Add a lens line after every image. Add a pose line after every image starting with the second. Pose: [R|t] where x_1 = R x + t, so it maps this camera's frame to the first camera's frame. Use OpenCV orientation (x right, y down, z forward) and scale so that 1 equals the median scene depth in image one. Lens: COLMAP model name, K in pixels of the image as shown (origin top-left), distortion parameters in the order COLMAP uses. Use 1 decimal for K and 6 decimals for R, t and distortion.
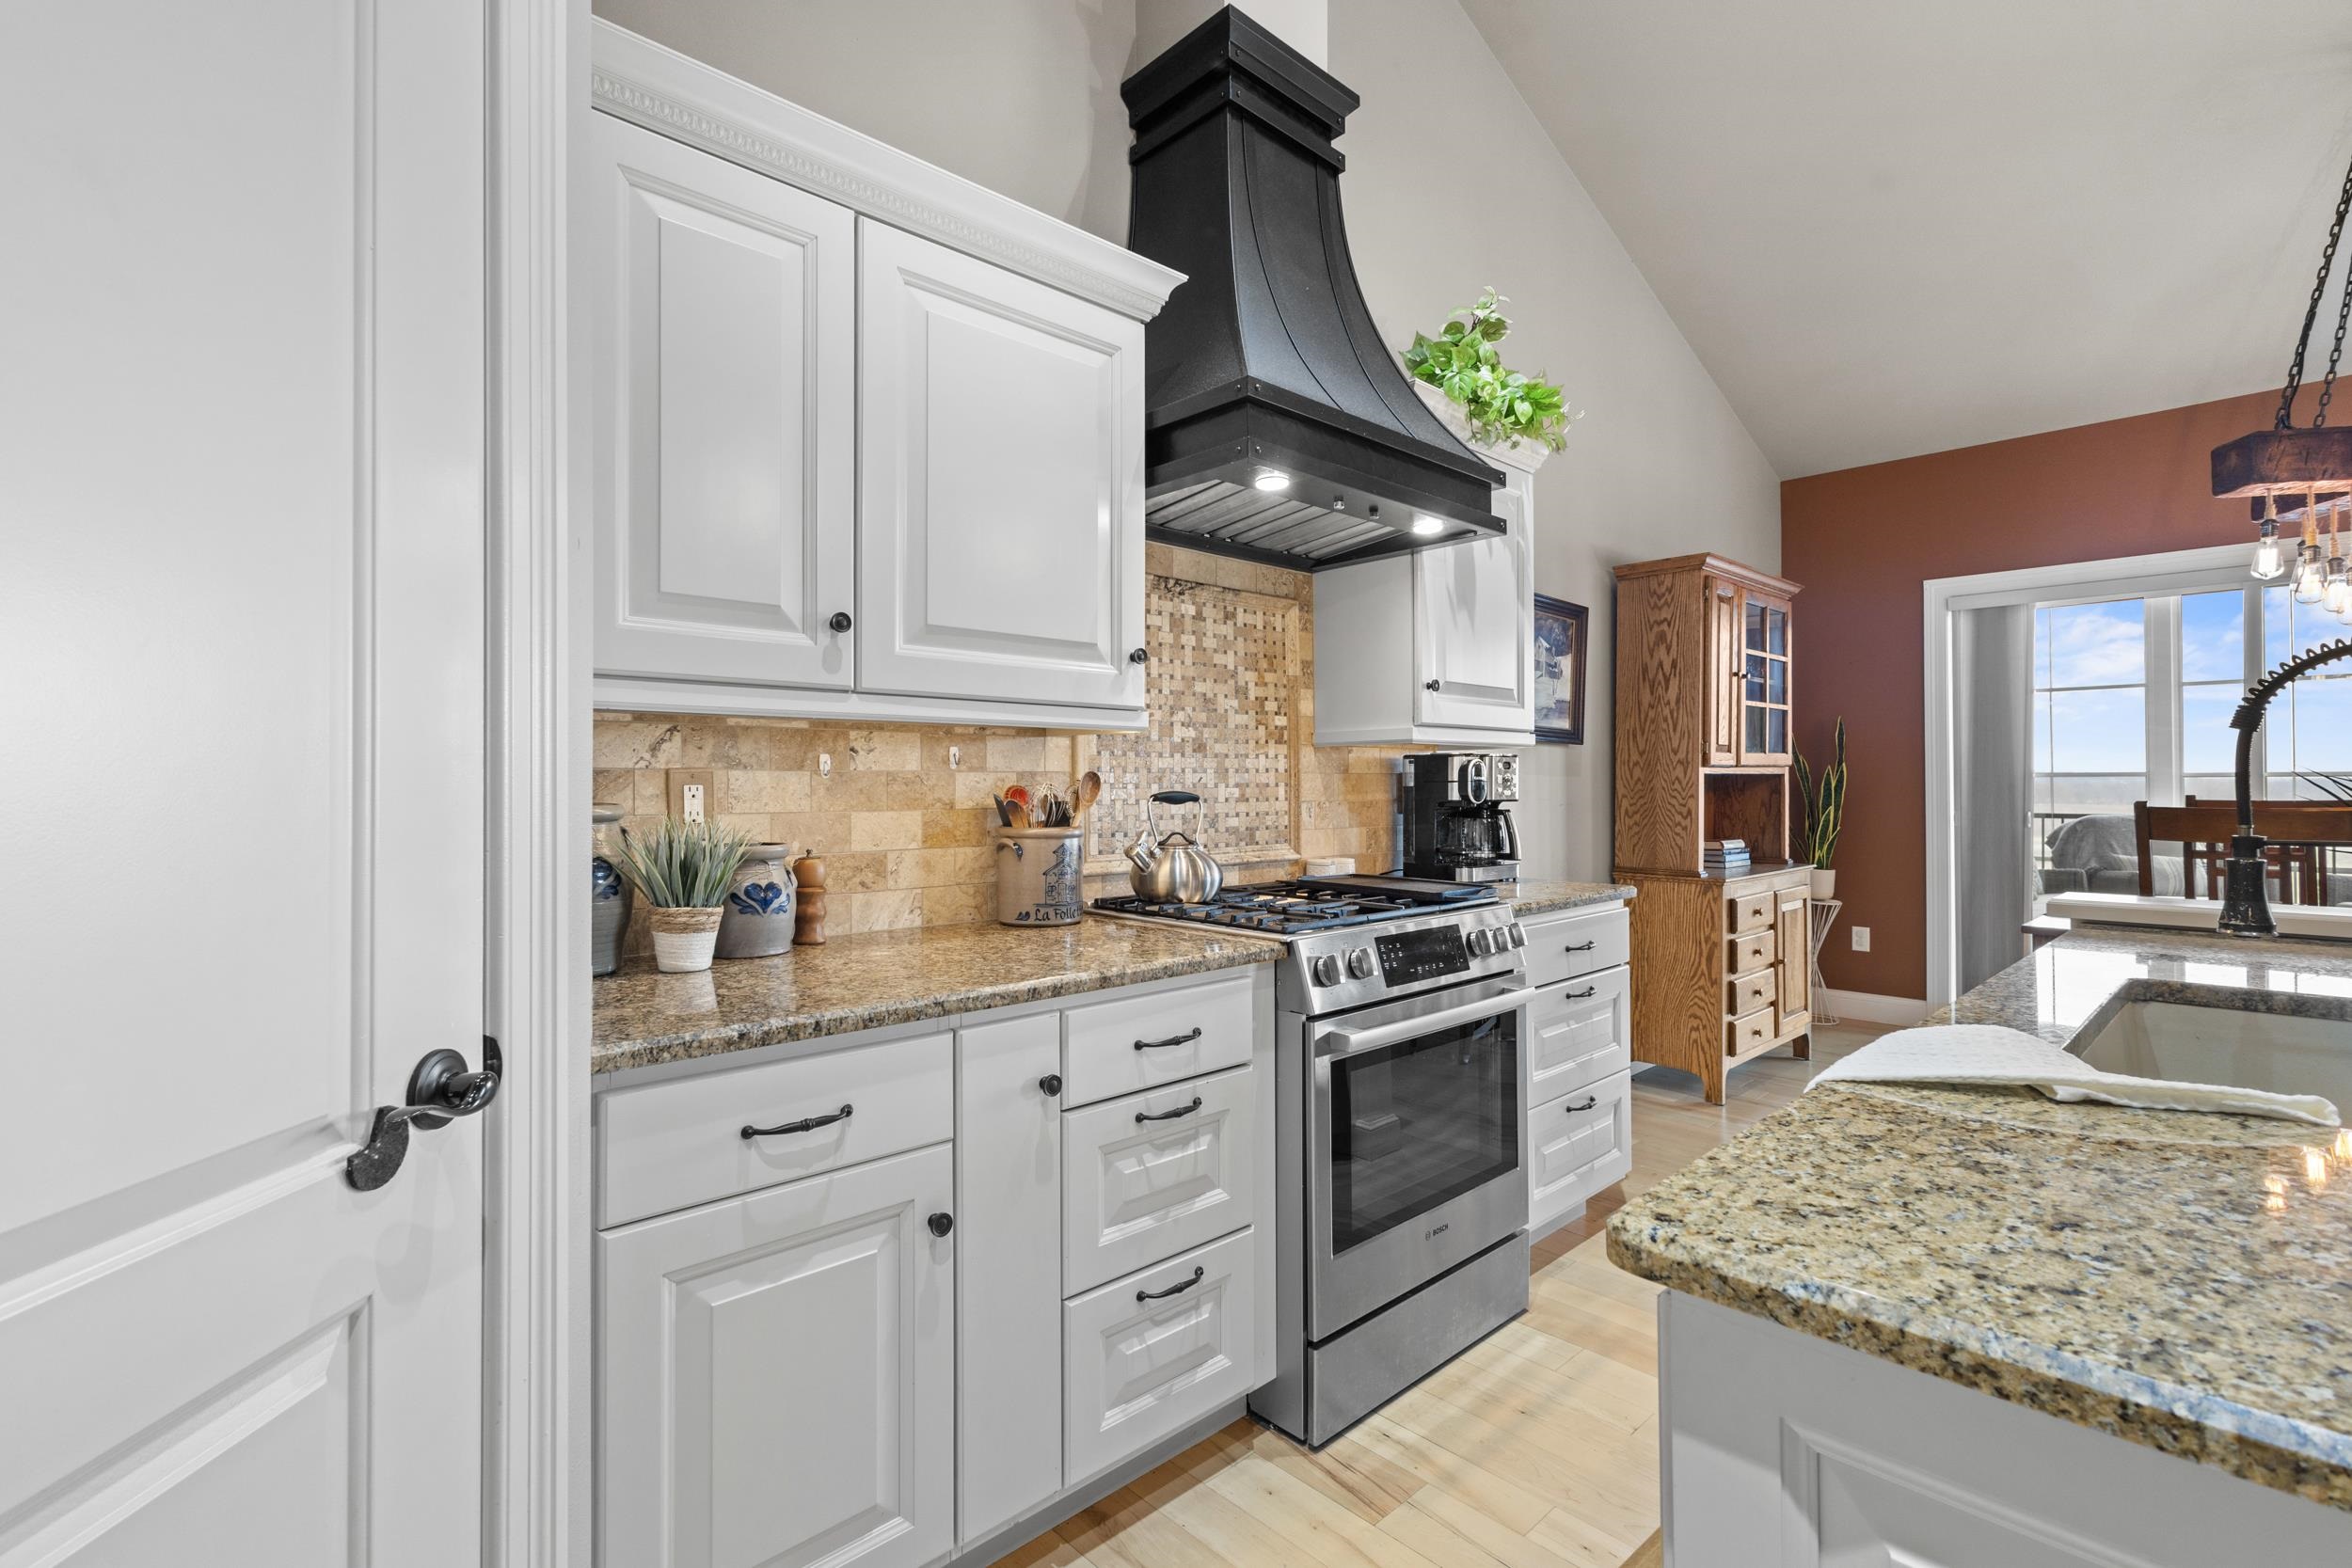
lens RADIAL K [[1078.0, 0, 1177.4], [0, 1078.0, 781.7], [0, 0, 1]] dist [0.010817, -0.003539]
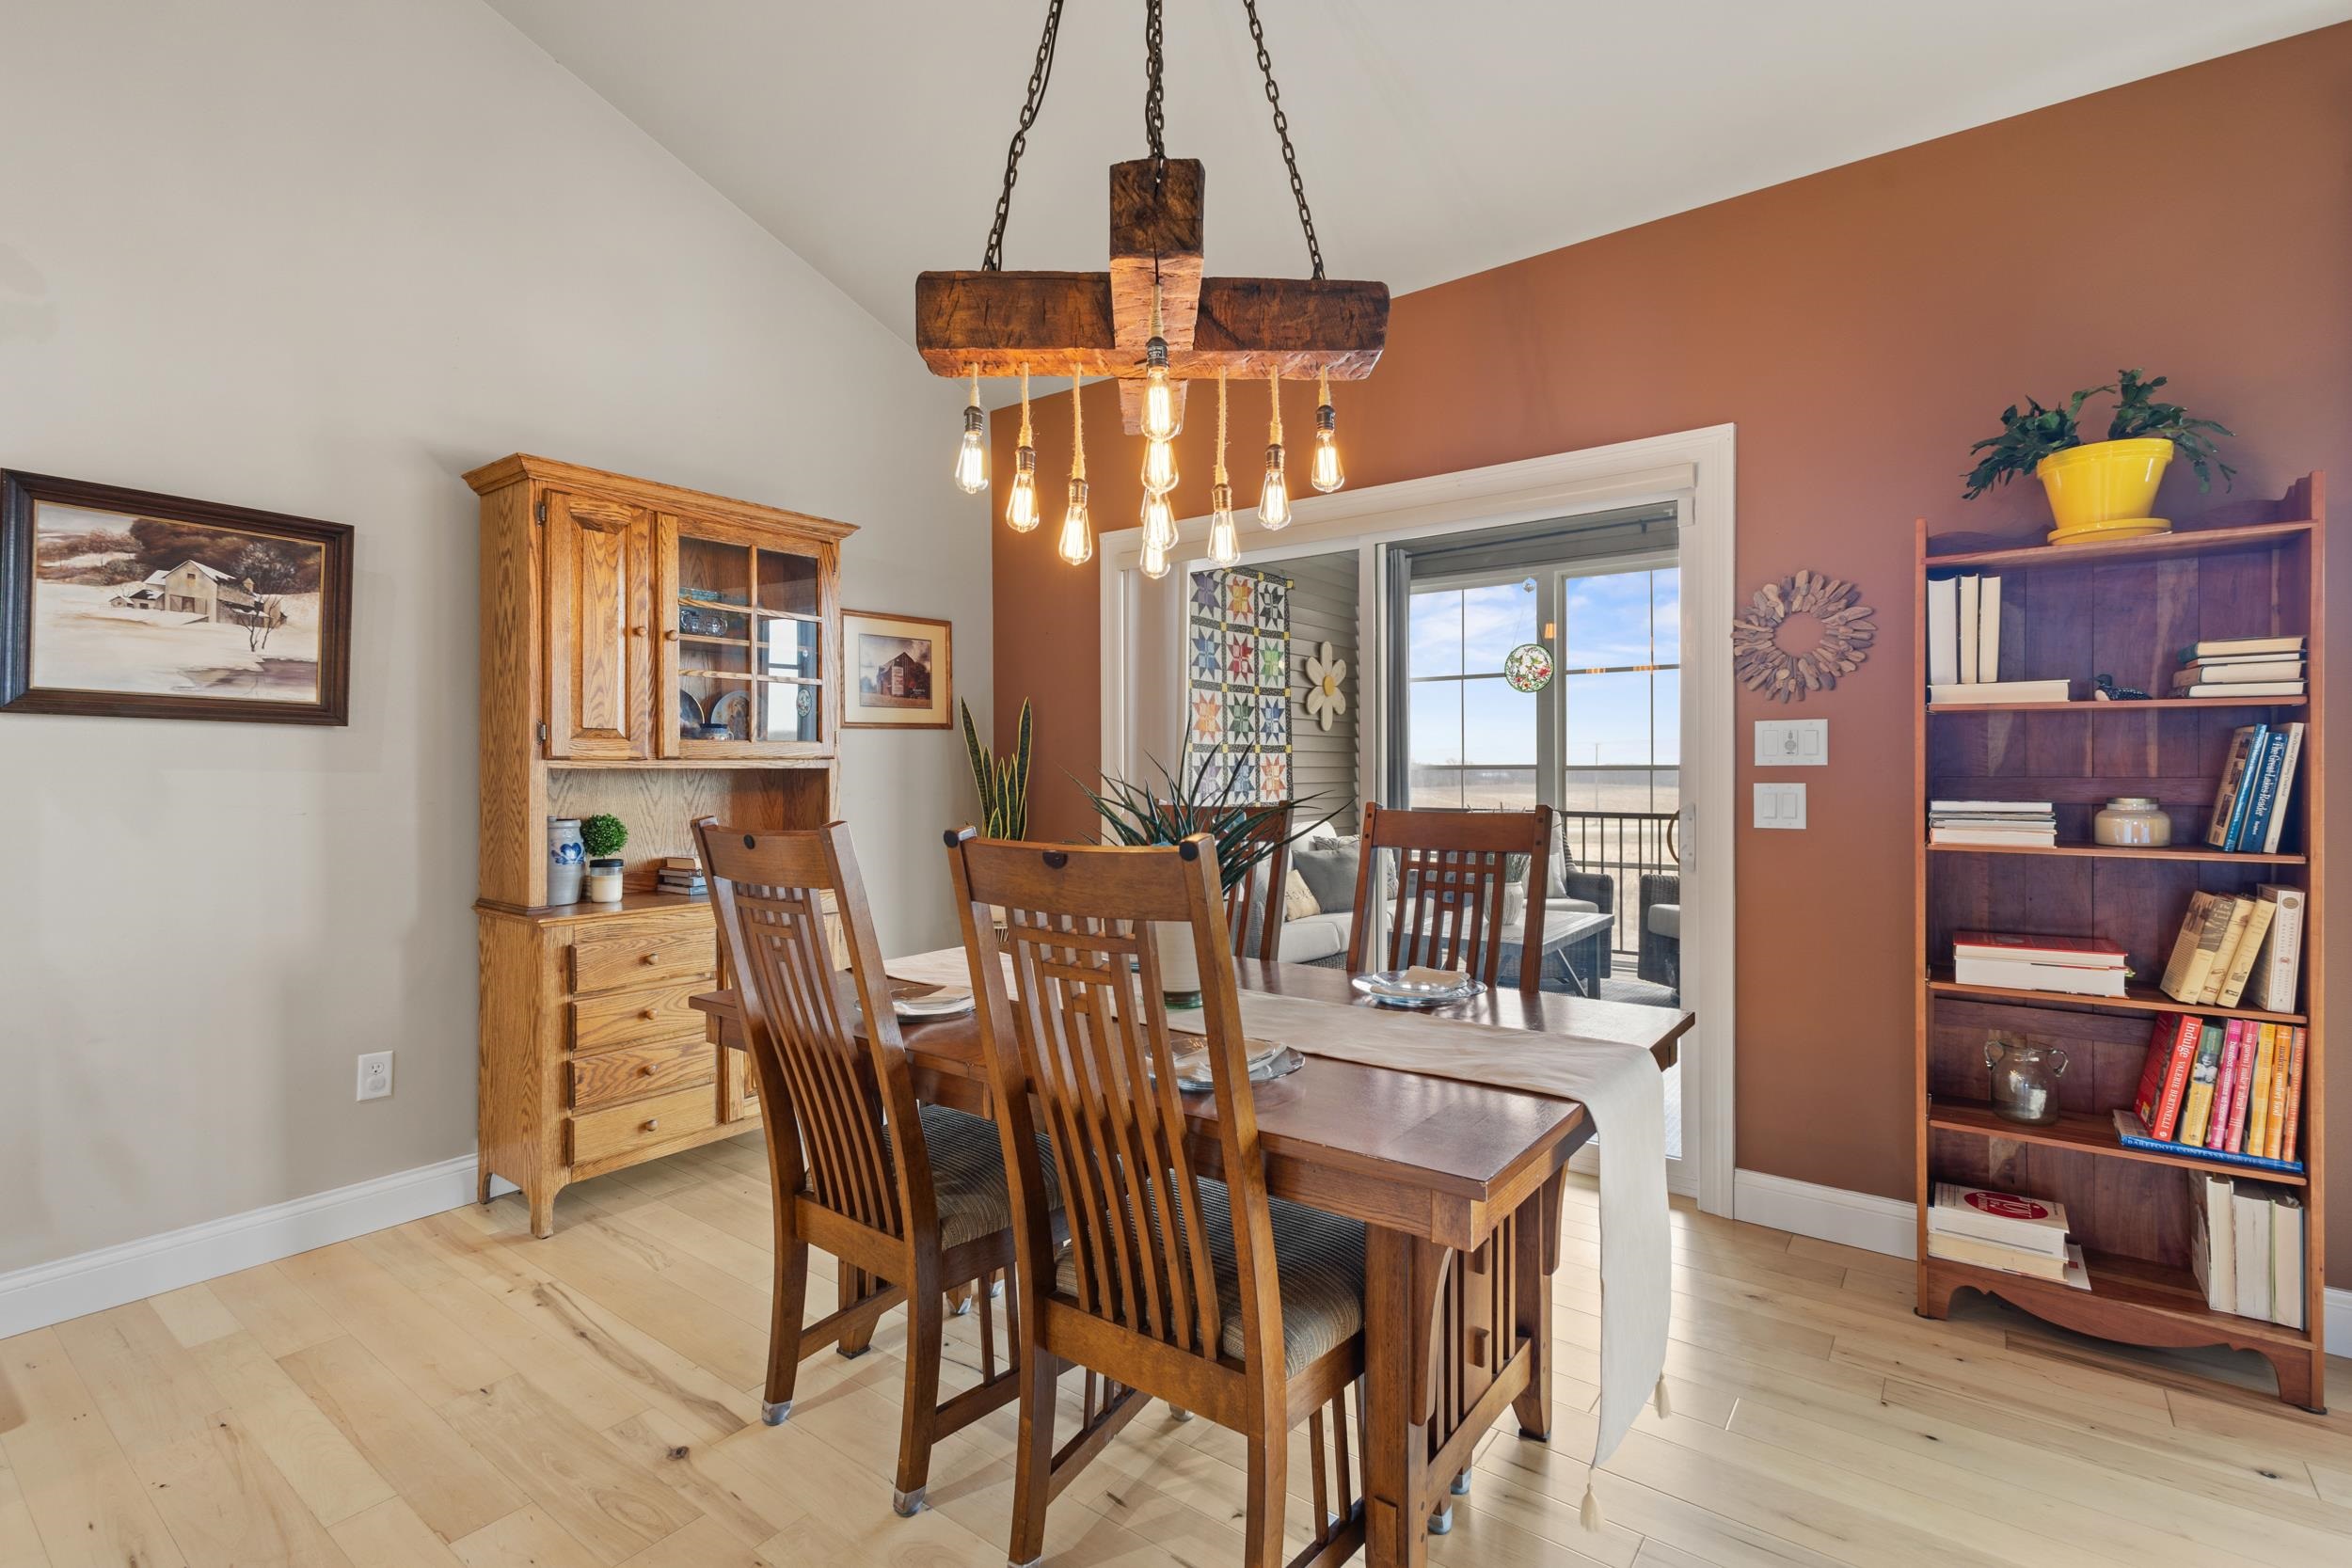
lens RADIAL K [[1078.0, 0, 1177.4], [0, 1078.0, 765.1], [0, 0, 1]] dist [0.010817, -0.003539]
pose [[0.986663, 0.008860, 0.162537, 1.141074], [-0.009279, 0.999955, 0.001824, -0.022485], [-0.162513, -0.003308, 0.986701, 0.336095]]
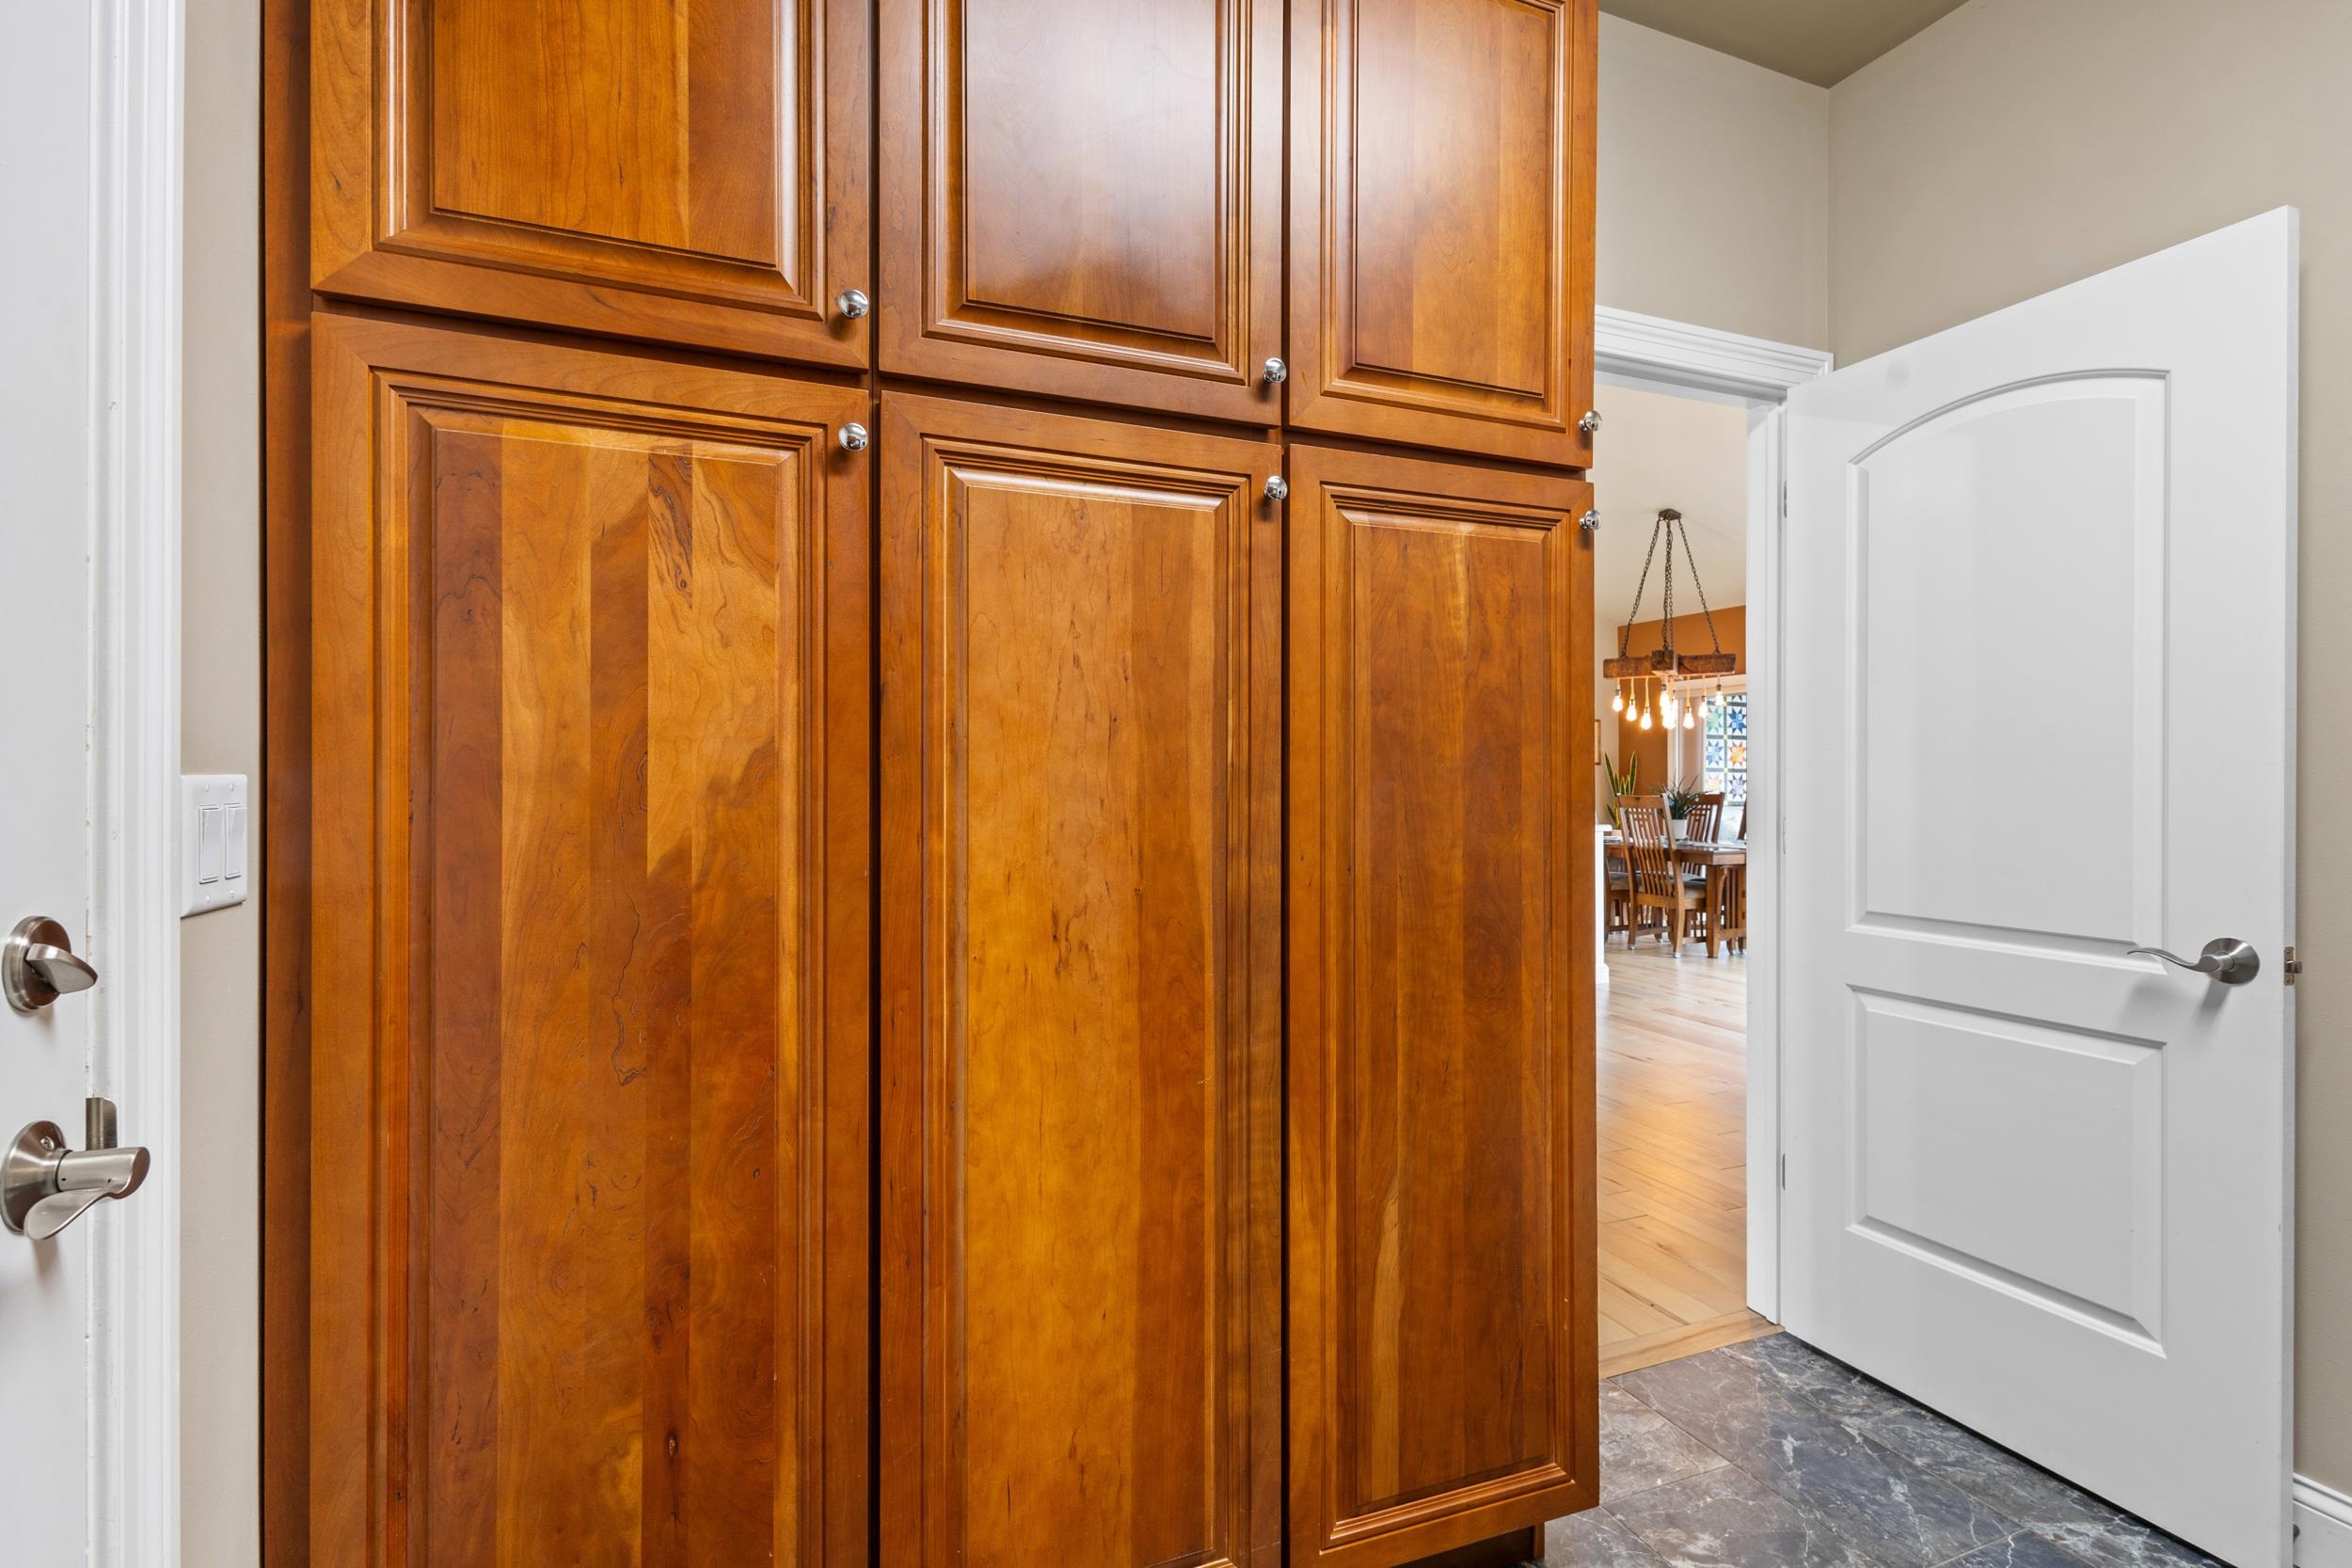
lens RADIAL K [[1078.0, 0, 1159.3], [0, 1078.0, 778.2], [0, 0, 1]] dist [0.010817, -0.003539]
pose [[0.923084, 0.016552, -0.384242, 1.101864], [-0.013225, 0.999849, 0.011301, -0.042669], [0.384371, -0.005350, 0.923163, -2.148343]]
